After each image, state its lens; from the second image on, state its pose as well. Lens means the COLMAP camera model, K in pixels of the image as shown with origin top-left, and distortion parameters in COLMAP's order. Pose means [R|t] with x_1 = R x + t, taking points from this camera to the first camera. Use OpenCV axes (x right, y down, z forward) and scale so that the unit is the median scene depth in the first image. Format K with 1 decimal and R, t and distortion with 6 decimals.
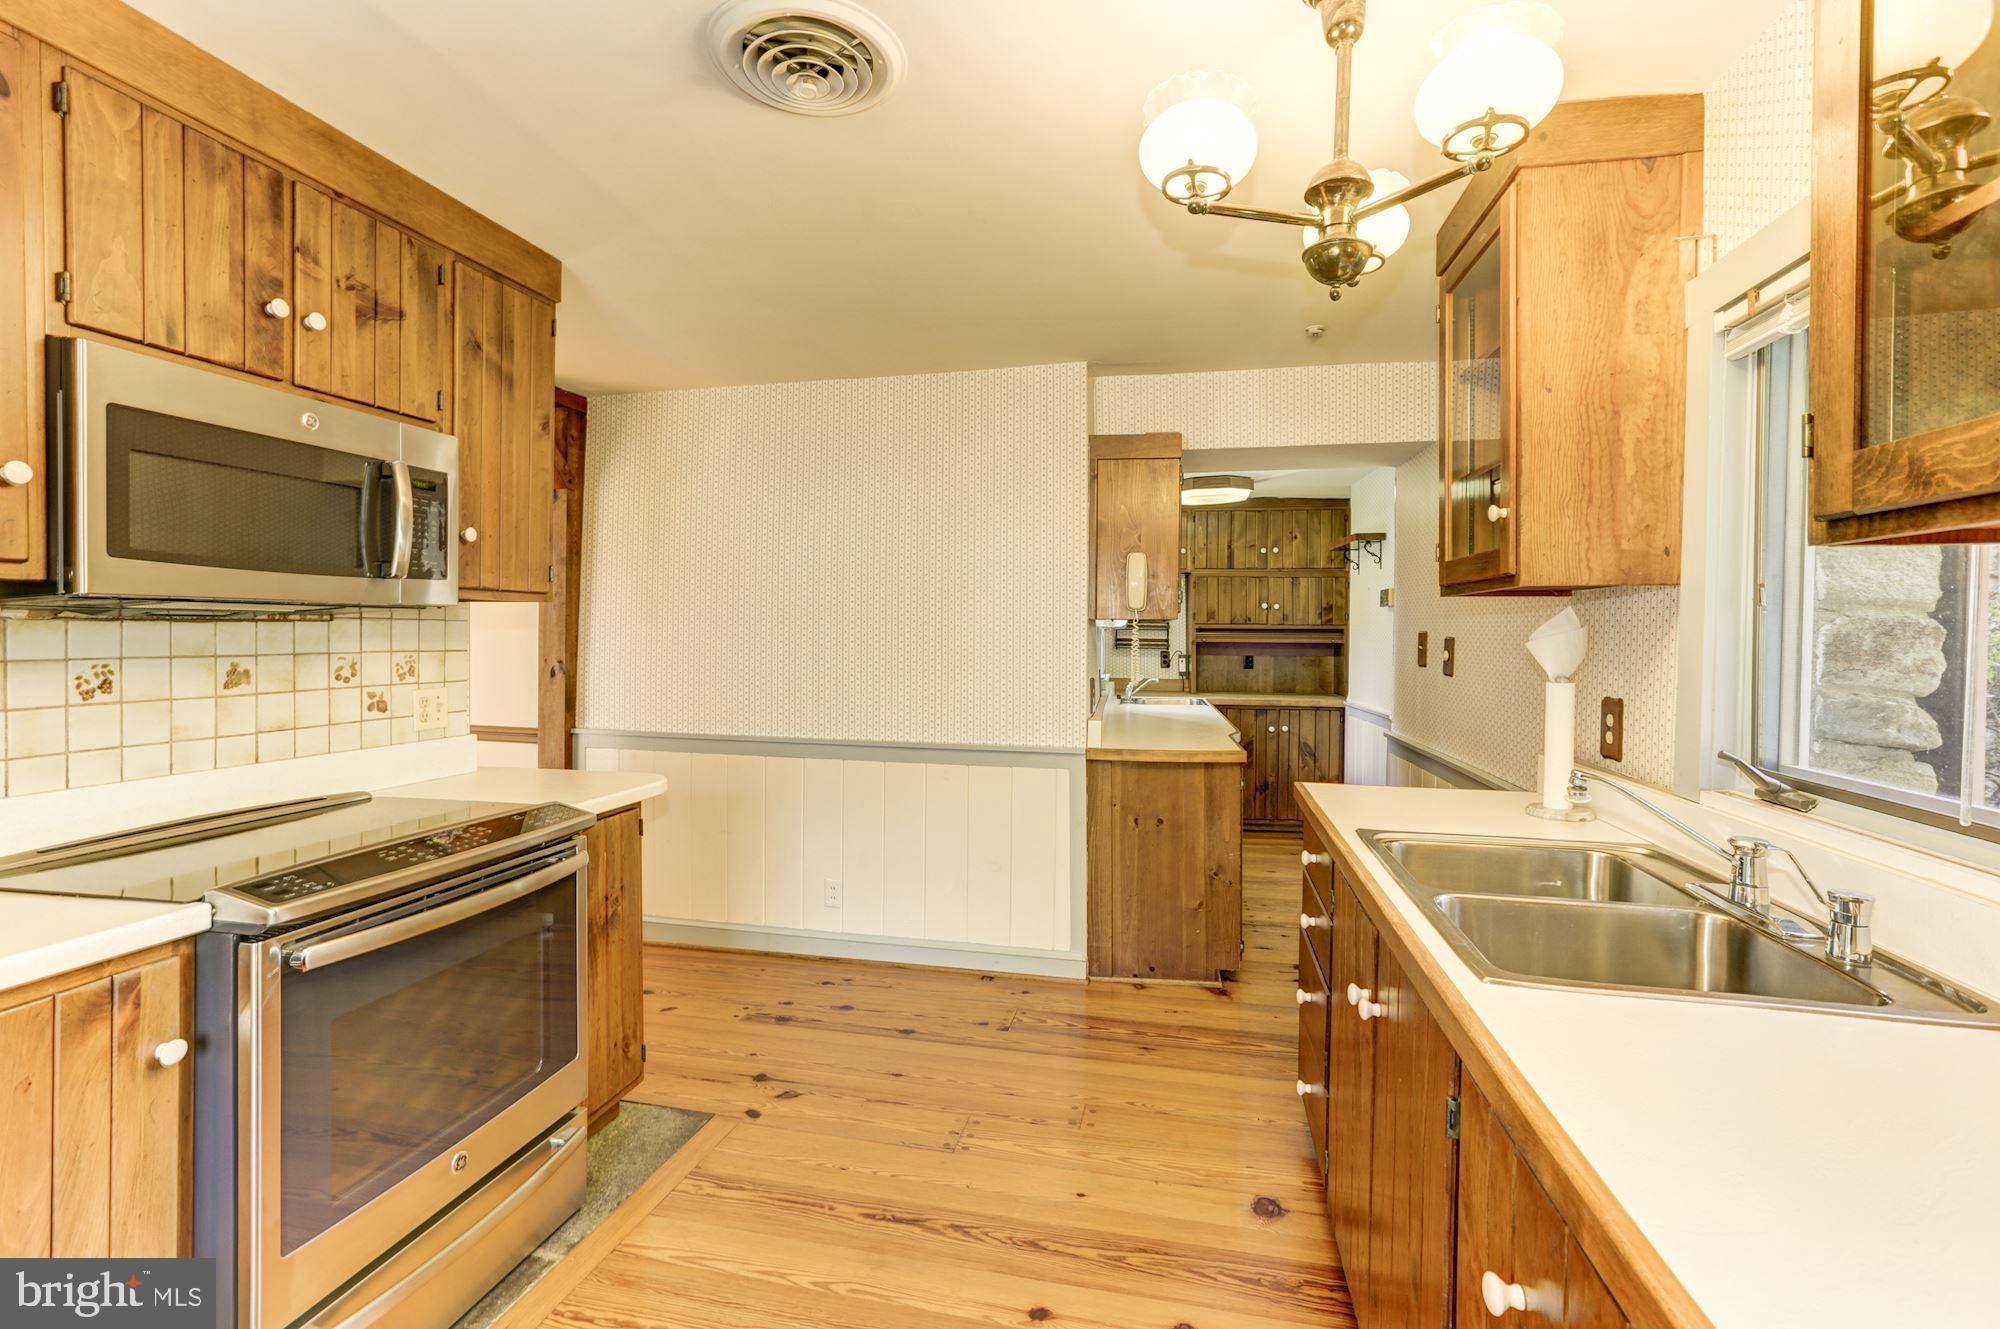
lens RADIAL K [[913.7, 0, 985.1], [0, 913.7, 633.9], [0, 0, 1]] dist [-0.043071, 0.029609]
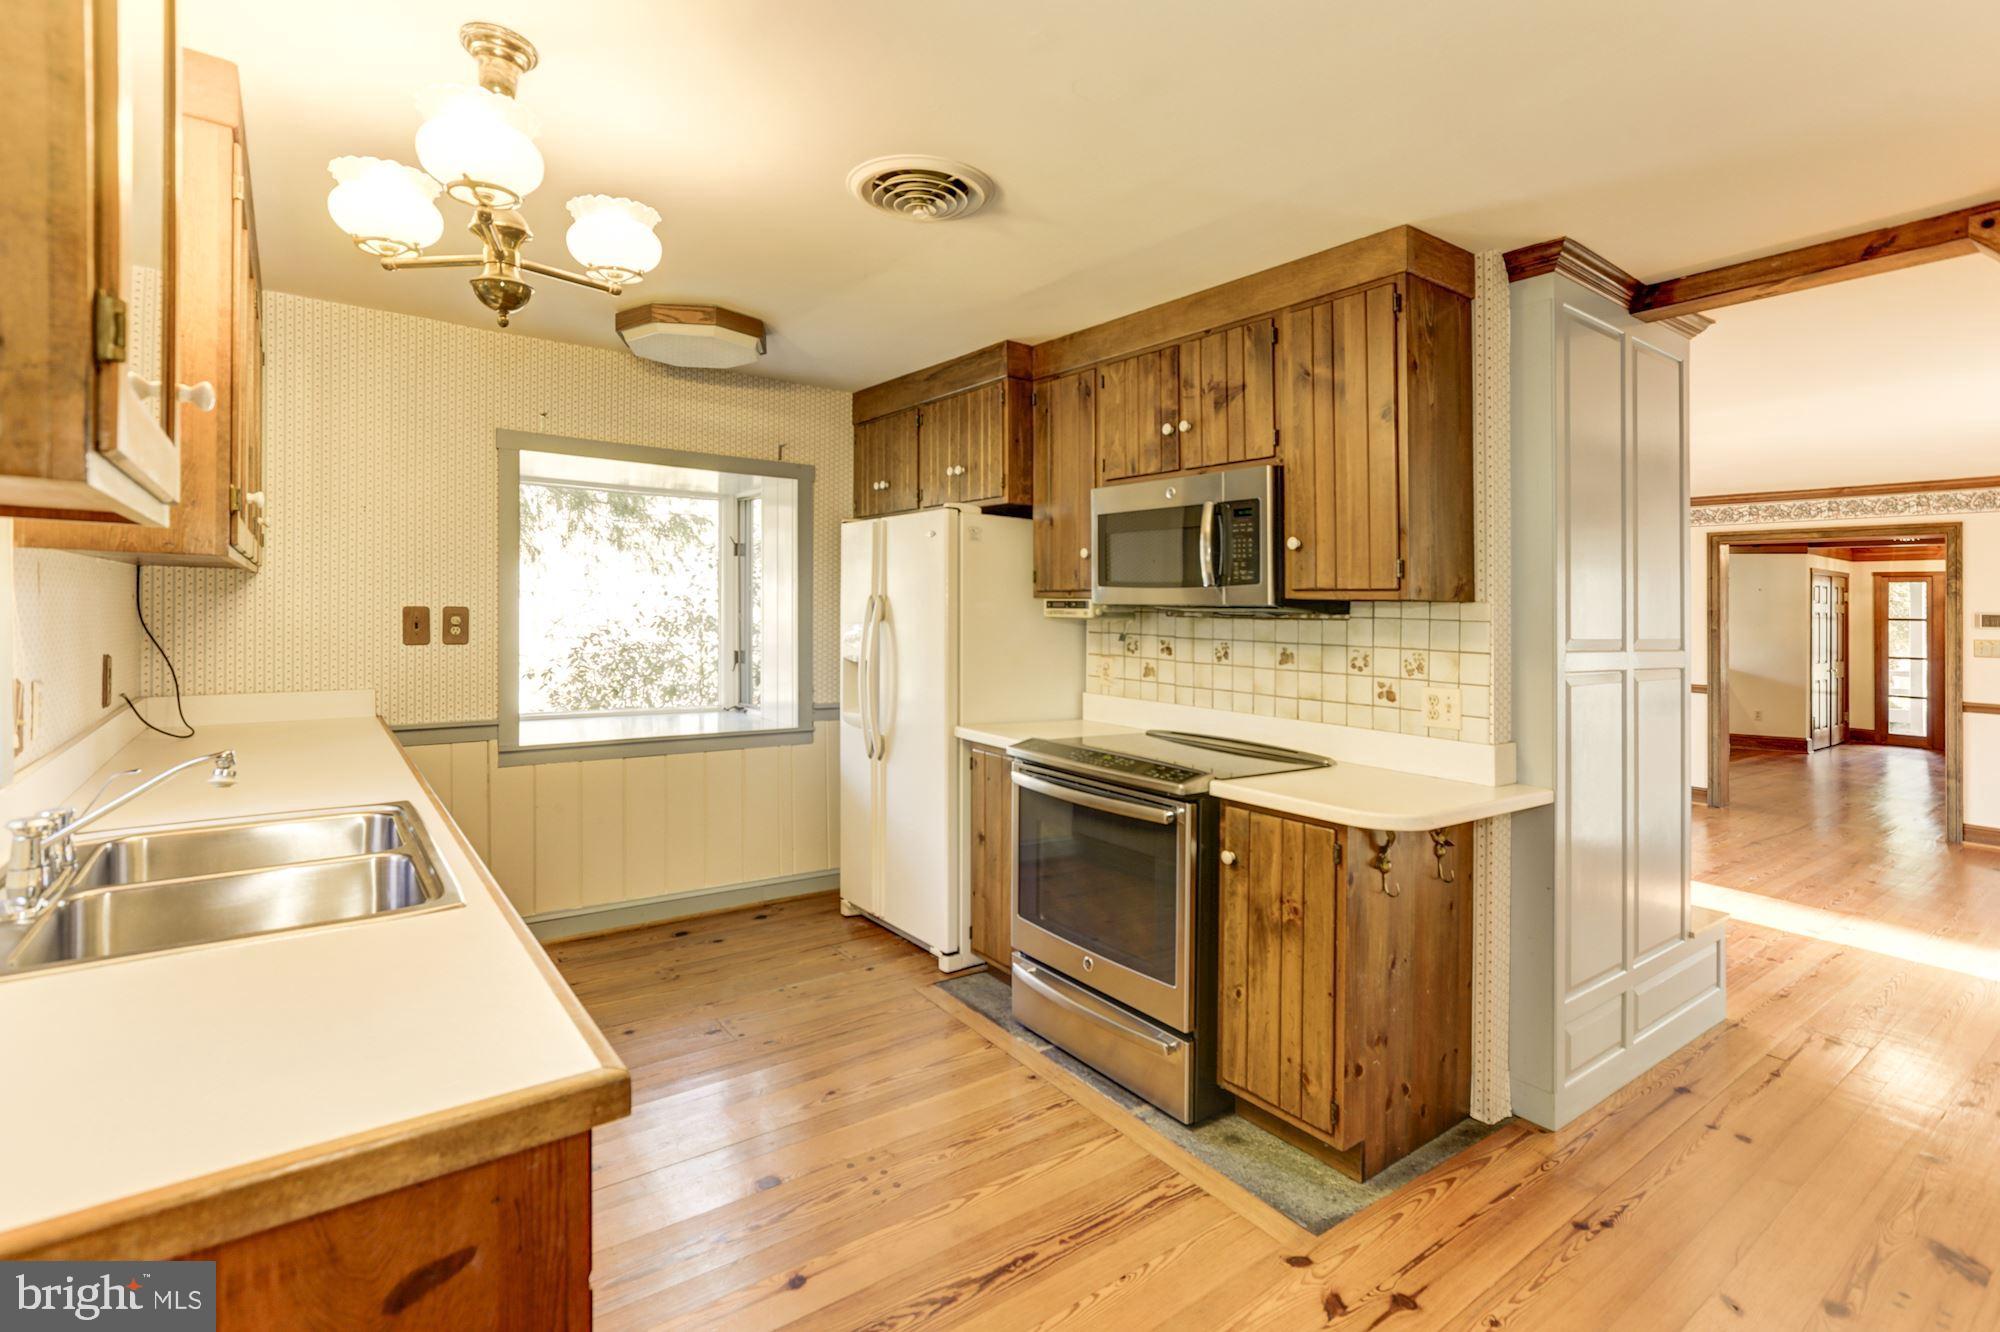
lens RADIAL K [[913.7, 0, 985.1], [0, 913.7, 635.4], [0, 0, 1]] dist [-0.043071, 0.029609]
pose [[-0.648710, 0.000953, -0.761036, 0.601168], [-0.030218, 0.999178, 0.027009, -0.012750], [0.760436, 0.040518, -0.648148, 1.543604]]
